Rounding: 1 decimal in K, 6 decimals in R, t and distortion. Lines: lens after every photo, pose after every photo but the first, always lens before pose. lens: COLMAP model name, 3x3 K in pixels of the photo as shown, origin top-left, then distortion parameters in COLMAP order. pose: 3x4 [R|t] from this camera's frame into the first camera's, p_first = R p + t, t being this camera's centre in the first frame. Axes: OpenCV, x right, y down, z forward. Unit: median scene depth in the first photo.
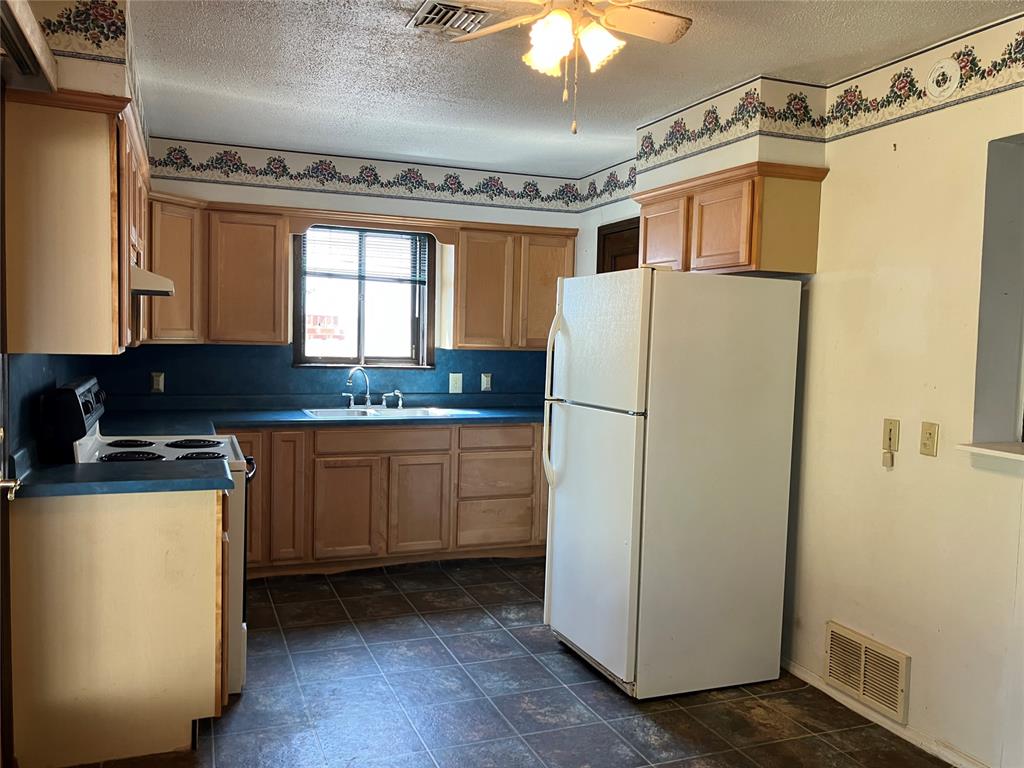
lens RADIAL K [[838.5, 0, 519.5], [0, 838.5, 387.2], [0, 0, 1]] dist [0.001502, 0.002870]
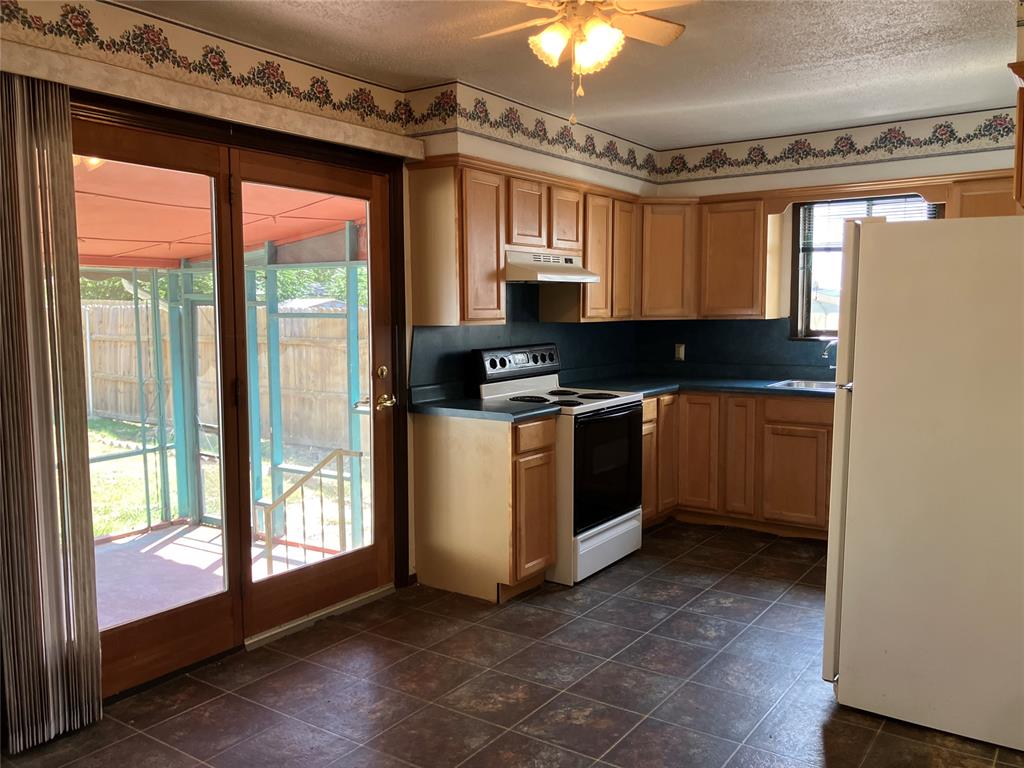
lens RADIAL K [[838.5, 0, 519.5], [0, 838.5, 387.2], [0, 0, 1]] dist [0.001502, 0.002870]
pose [[0.546223, 0.047606, -0.836286, 0.472746], [-0.031117, 0.998848, 0.036535, 0.008043], [0.837062, 0.006067, 0.547075, 0.150555]]
